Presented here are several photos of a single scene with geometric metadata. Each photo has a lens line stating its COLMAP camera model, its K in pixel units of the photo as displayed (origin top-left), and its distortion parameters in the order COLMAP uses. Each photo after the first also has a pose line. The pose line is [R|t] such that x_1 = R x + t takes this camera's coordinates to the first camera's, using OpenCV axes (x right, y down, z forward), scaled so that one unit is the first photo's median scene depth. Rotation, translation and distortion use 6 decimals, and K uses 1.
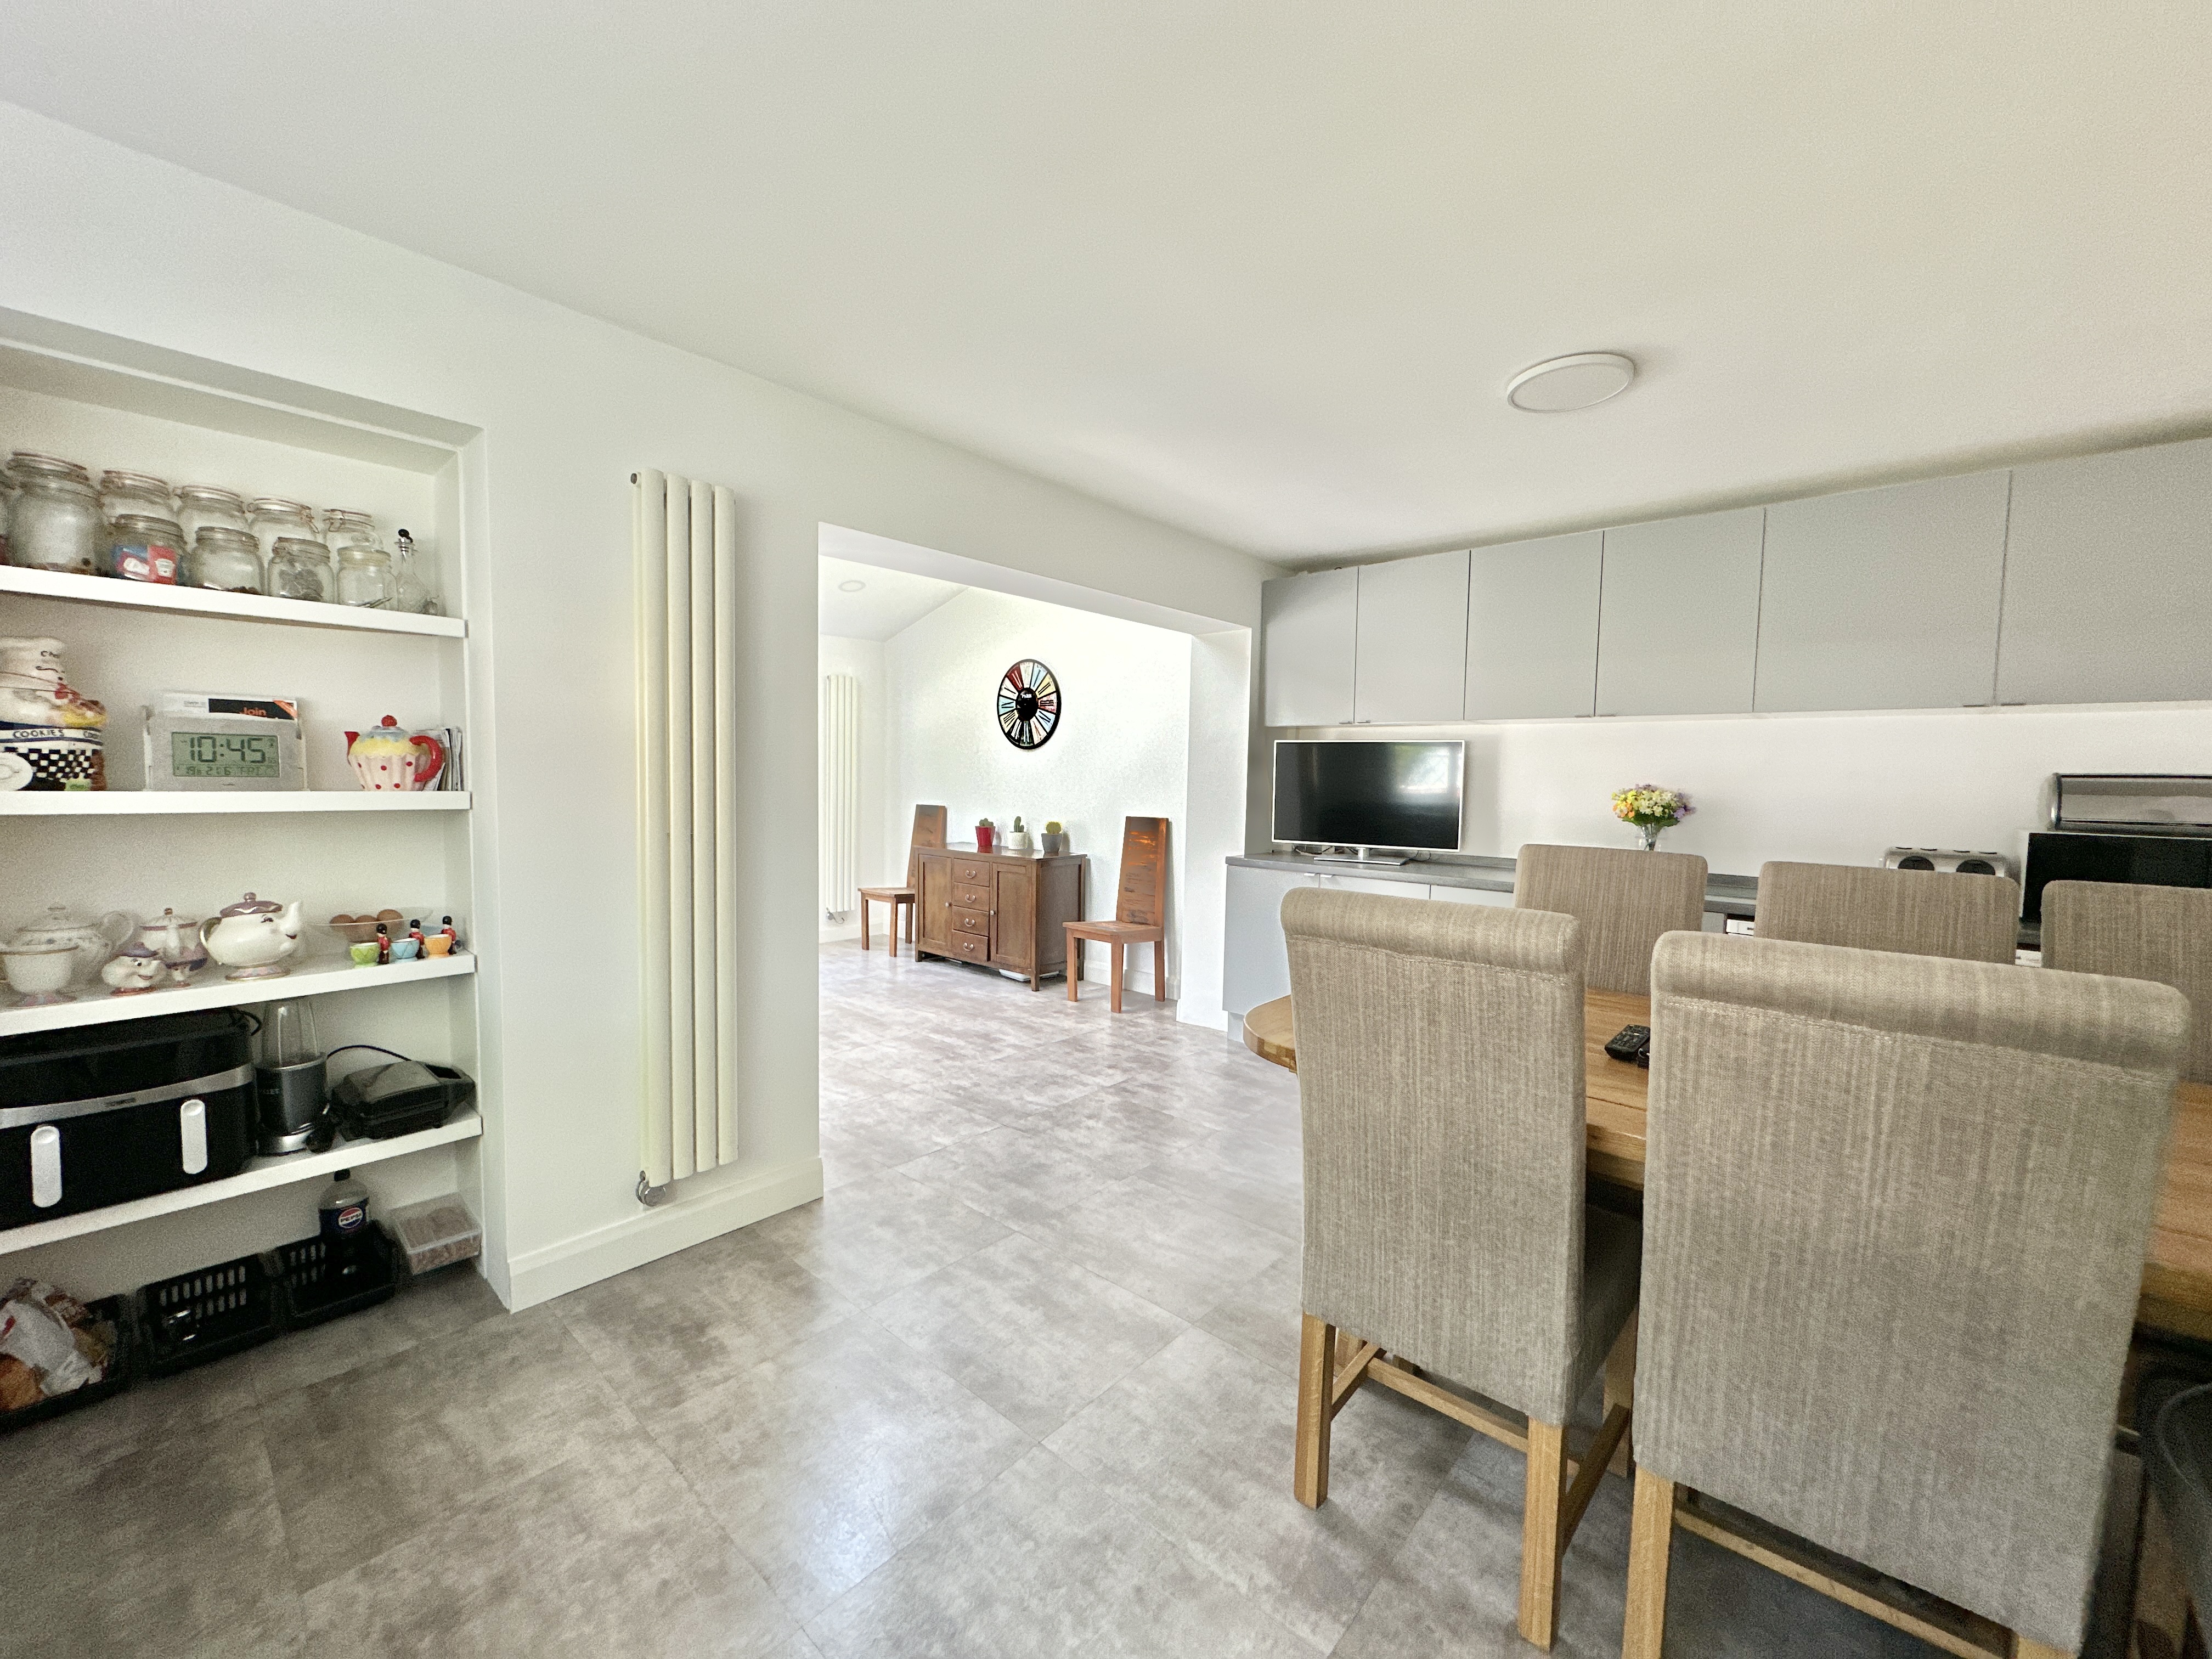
lens RADIAL K [[892.2, 0, 1106.0], [0, 892.2, 829.5], [0, 0, 1]] dist [-0.000947, -0.000044]
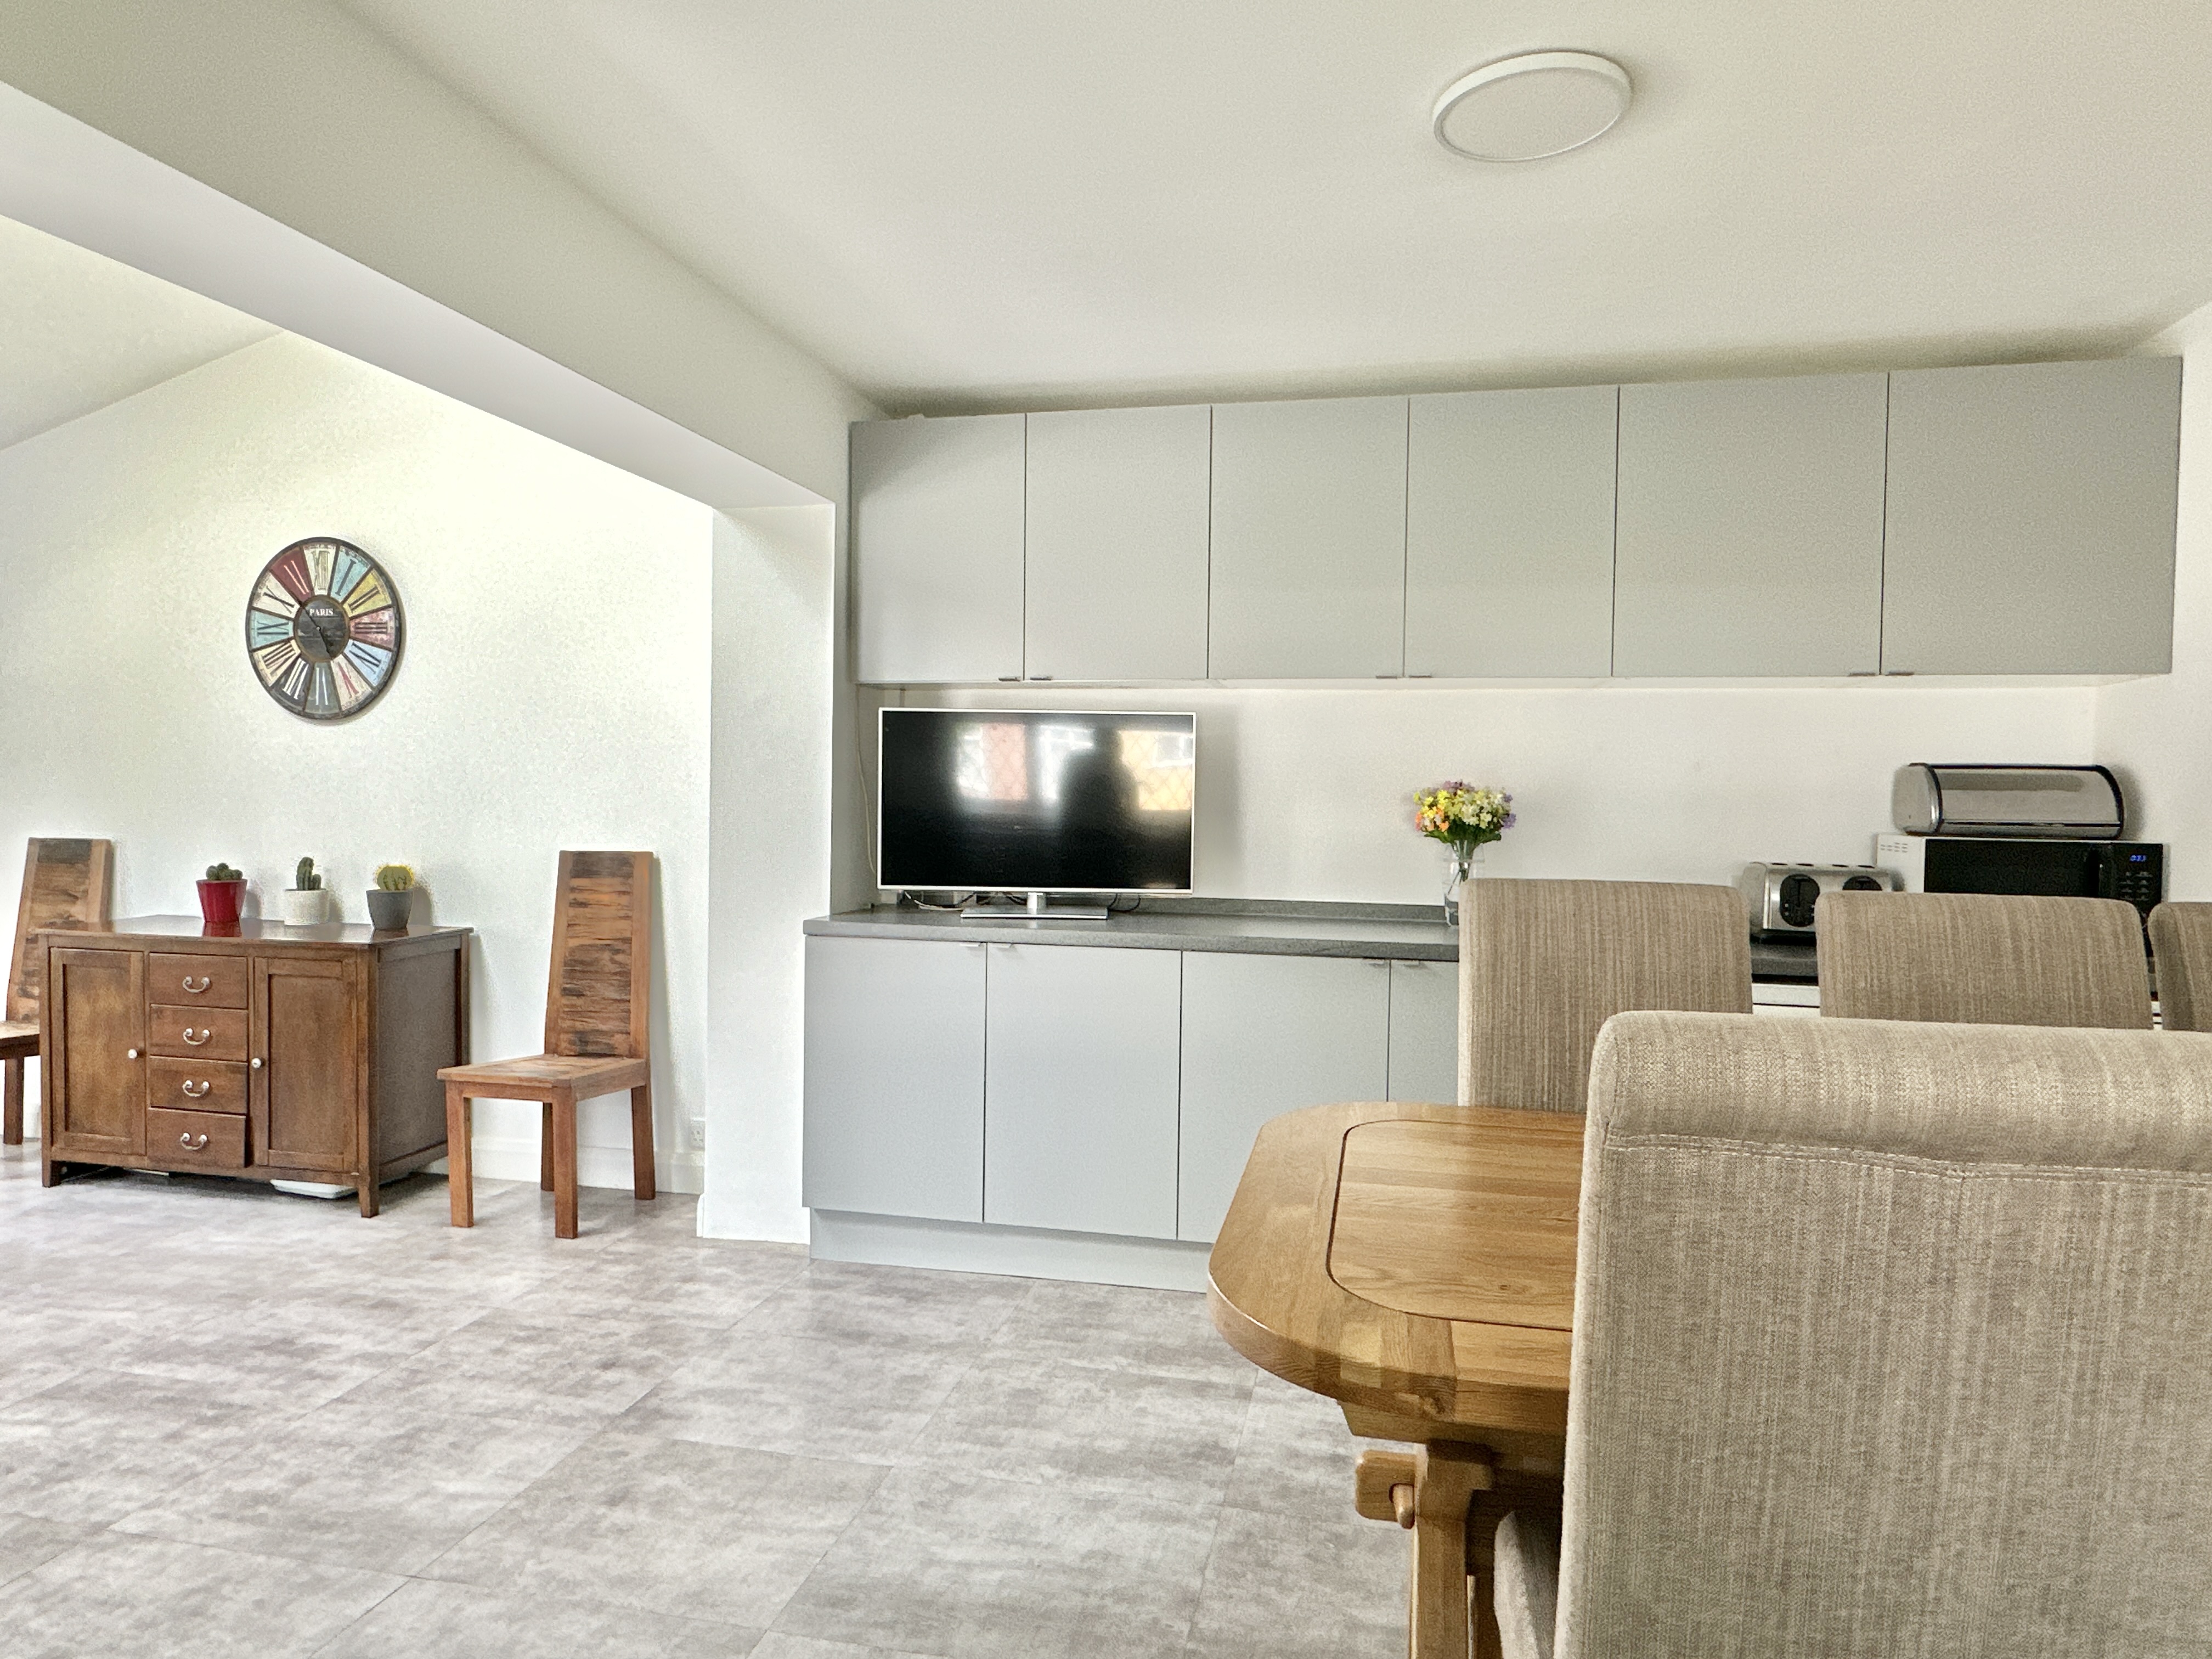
lens RADIAL K [[1339.0, 0, 1106.0], [0, 1339.0, 829.5], [0, 0, 1]] dist [-0.004200, 0.000354]
pose [[0.872829, -0.020769, 0.487584, -0.094144], [0.032569, 0.999346, -0.015735, -0.005568], [-0.486938, 0.029614, 0.872934, 0.193512]]
